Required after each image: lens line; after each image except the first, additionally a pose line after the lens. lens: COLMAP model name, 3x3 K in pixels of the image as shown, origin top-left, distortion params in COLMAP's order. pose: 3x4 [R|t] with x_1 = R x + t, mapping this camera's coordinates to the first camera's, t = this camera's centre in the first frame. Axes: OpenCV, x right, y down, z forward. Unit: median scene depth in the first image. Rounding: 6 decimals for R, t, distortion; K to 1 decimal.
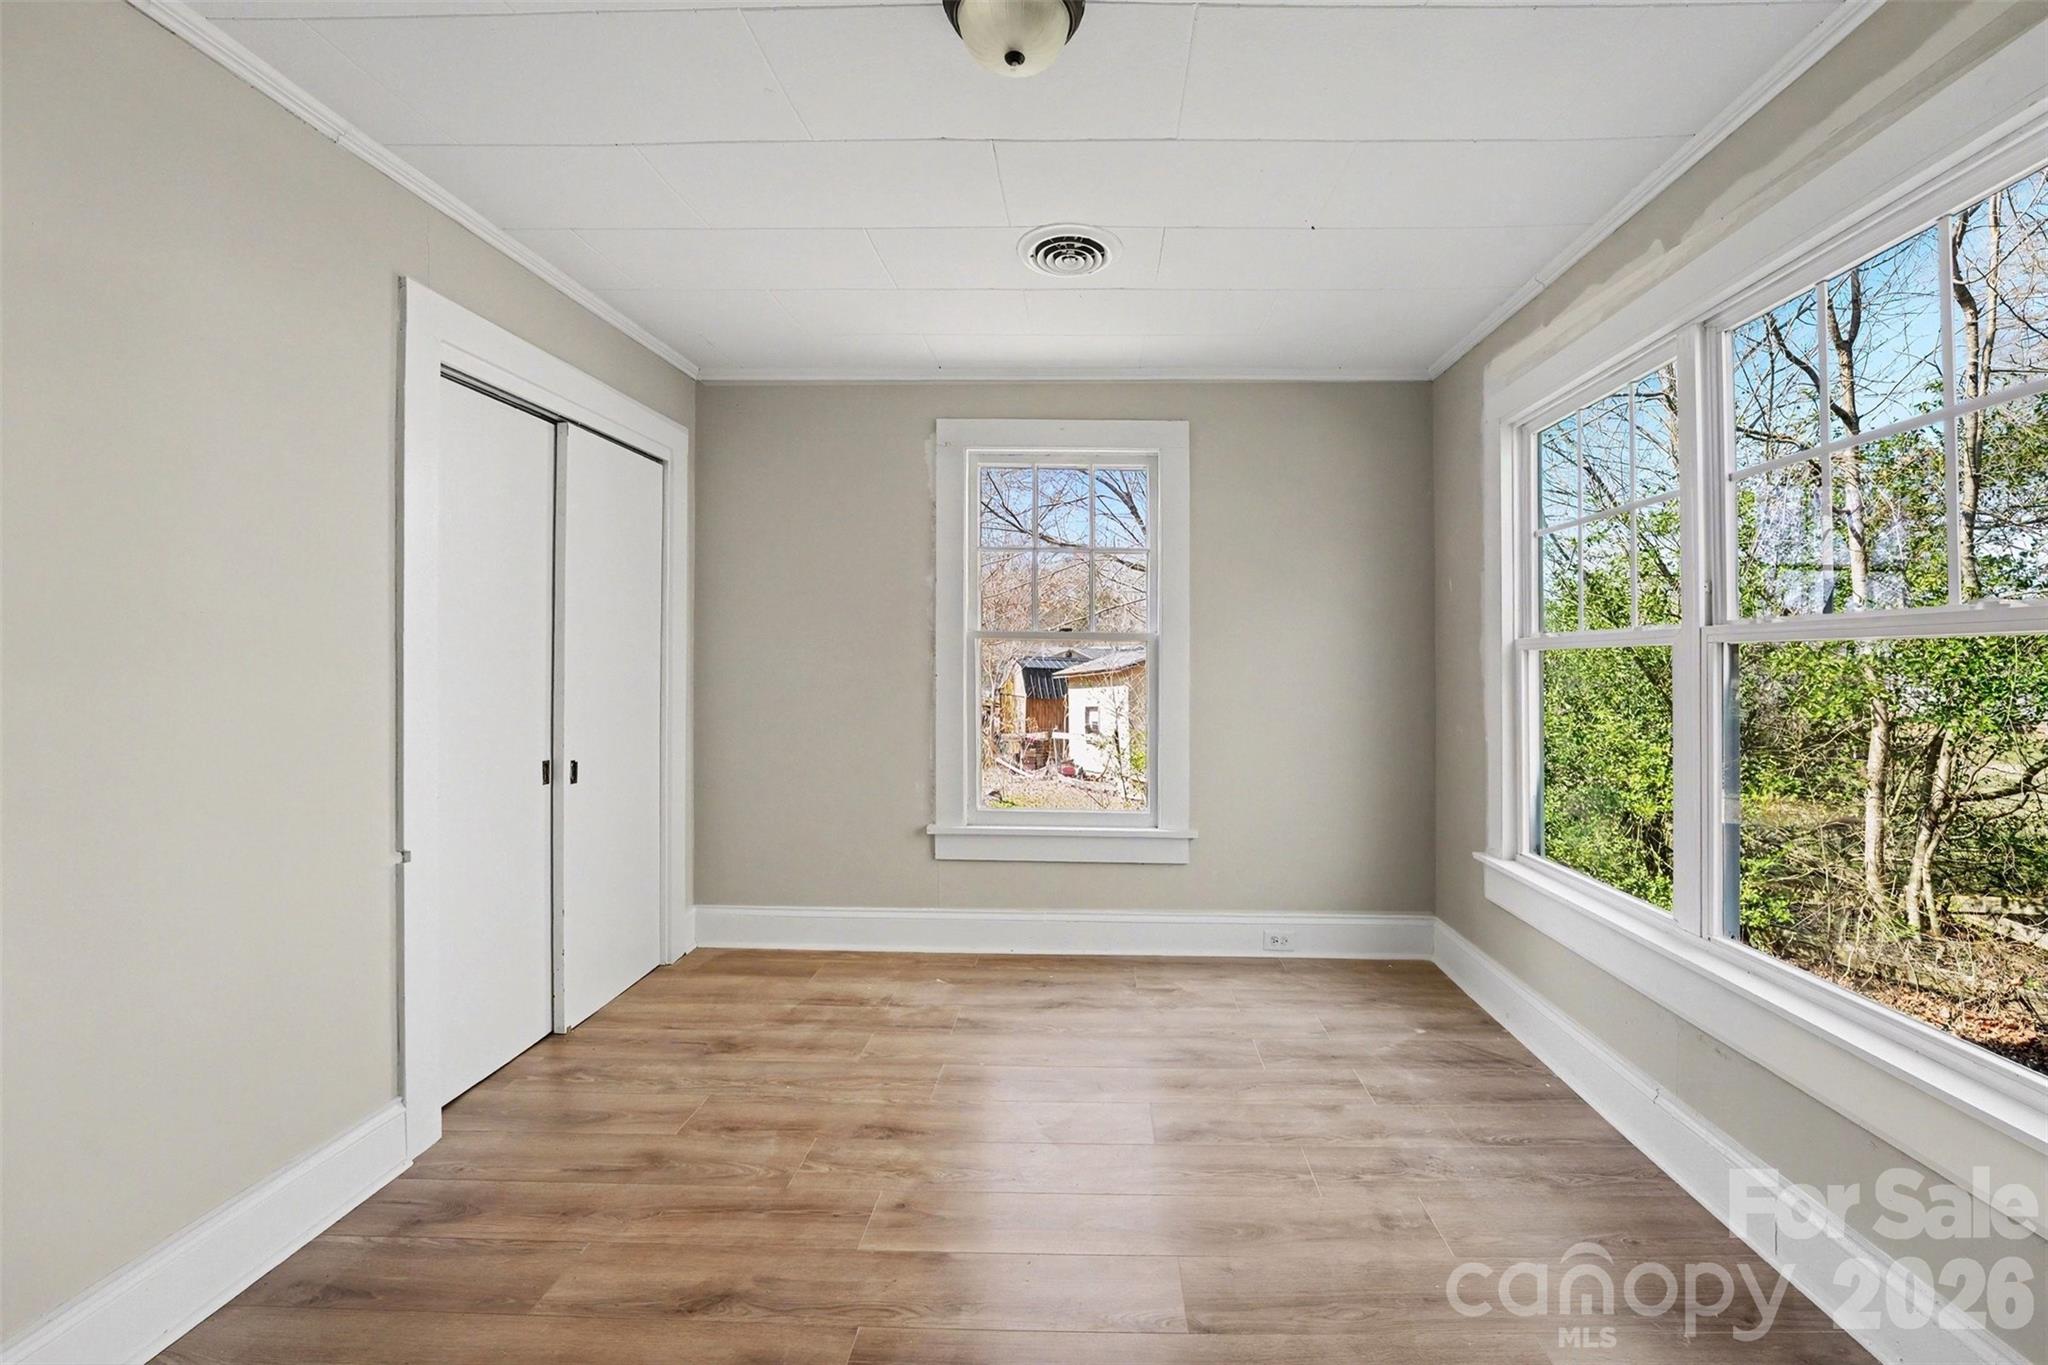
lens RADIAL K [[863.6, 0, 1028.5], [0, 863.6, 659.1], [0, 0, 1]] dist [-0.021790, 0.000317]
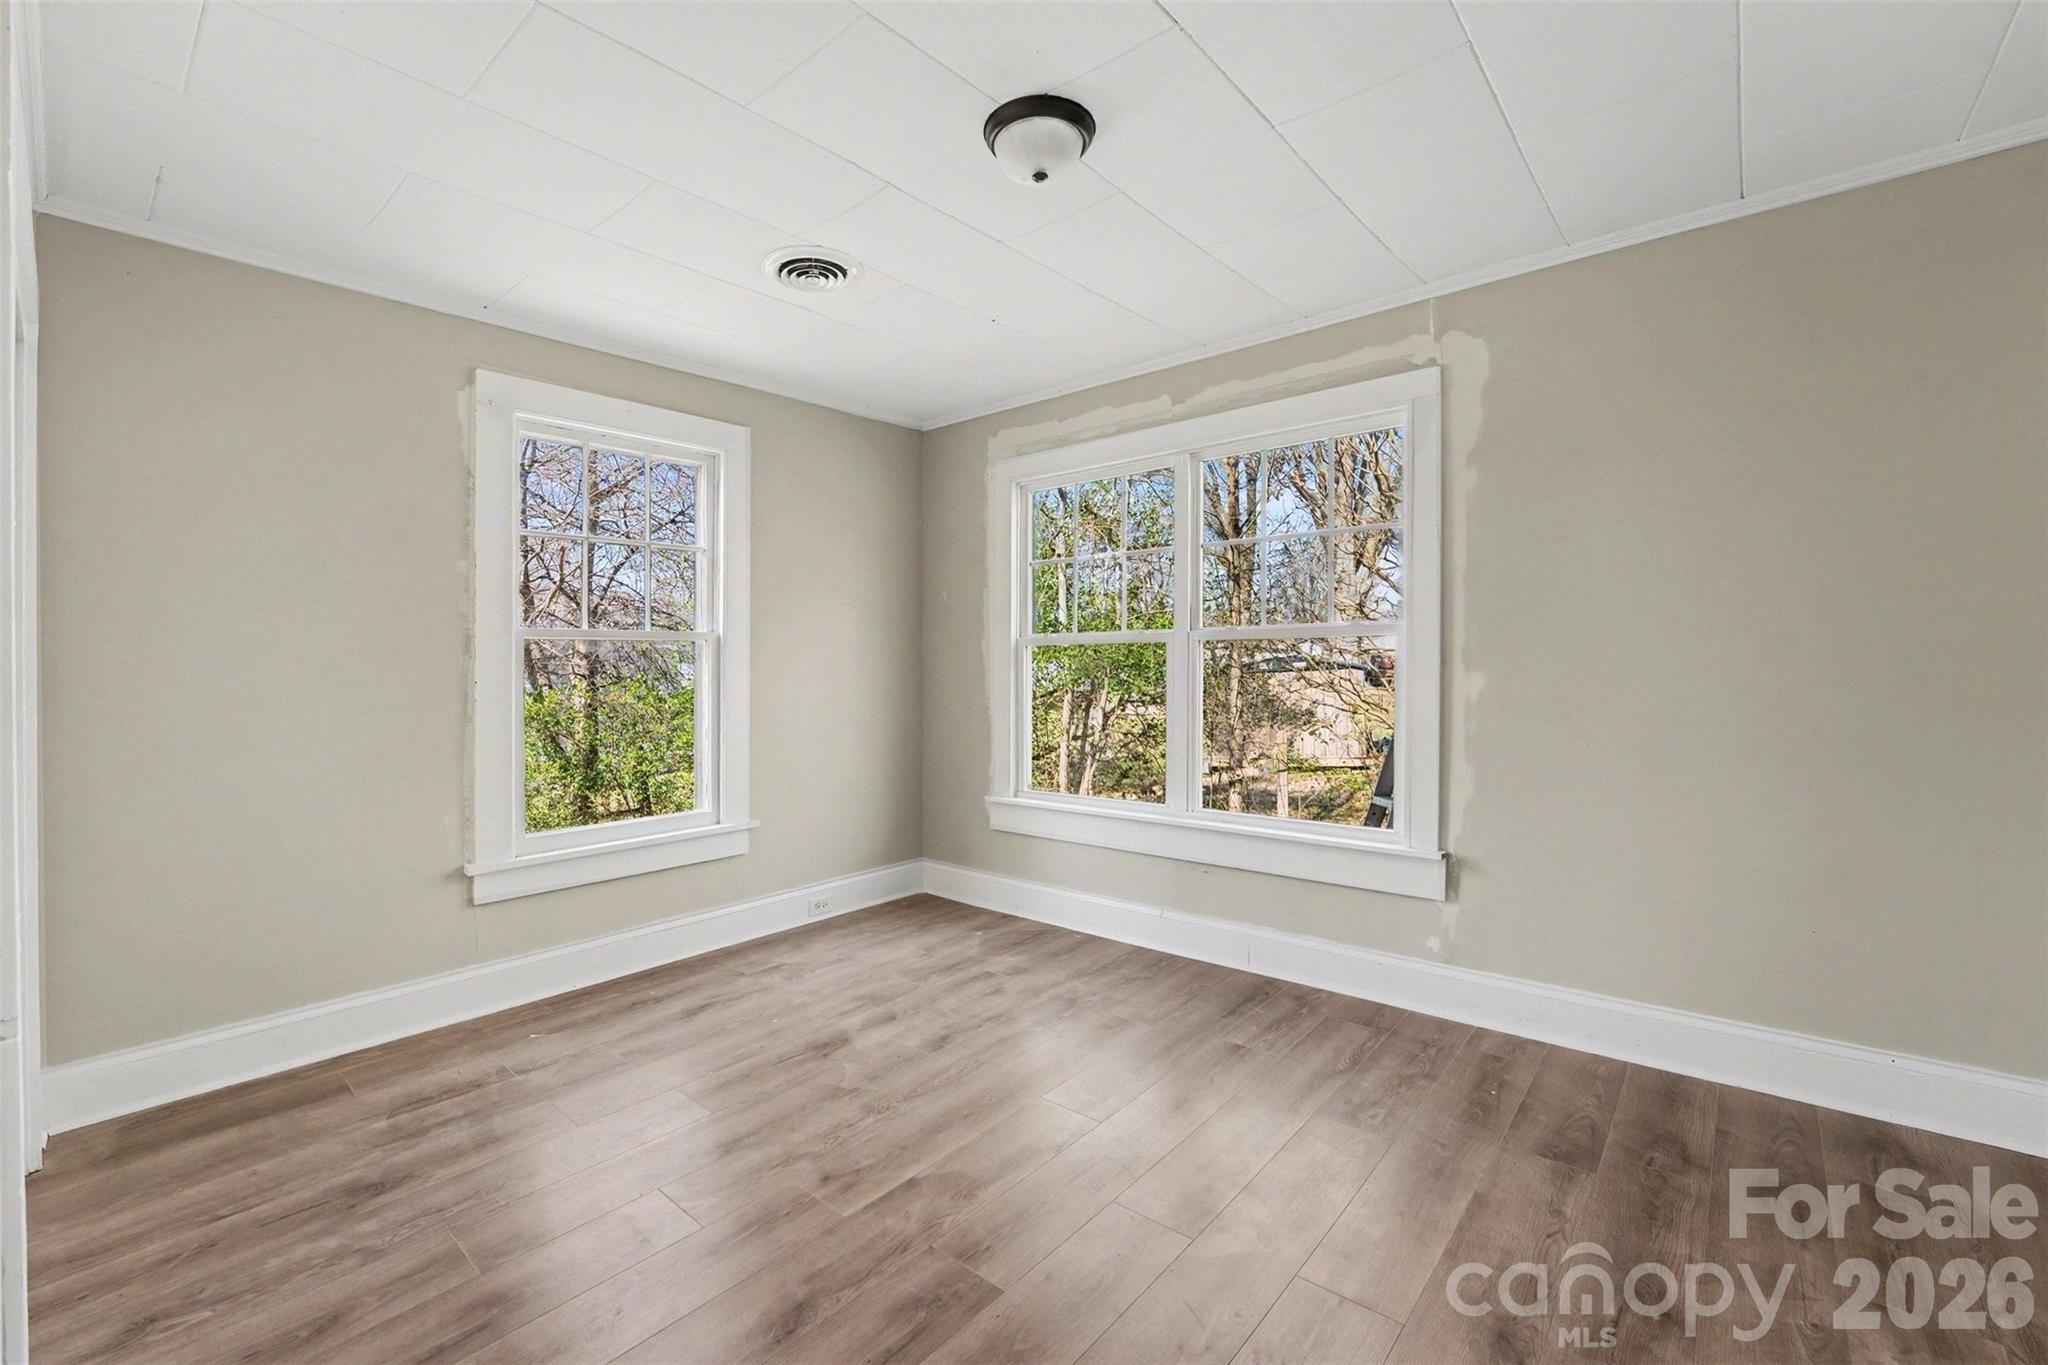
lens RADIAL K [[855.6, 0, 1036.0], [0, 855.6, 683.0], [0, 0, 1]] dist [-0.023314, 0.000018]
pose [[0.632592, -0.038749, 0.773516, -0.417452], [0.017488, 0.999208, 0.035753, 0.000512], [-0.774288, -0.009090, 0.632768, 0.082401]]
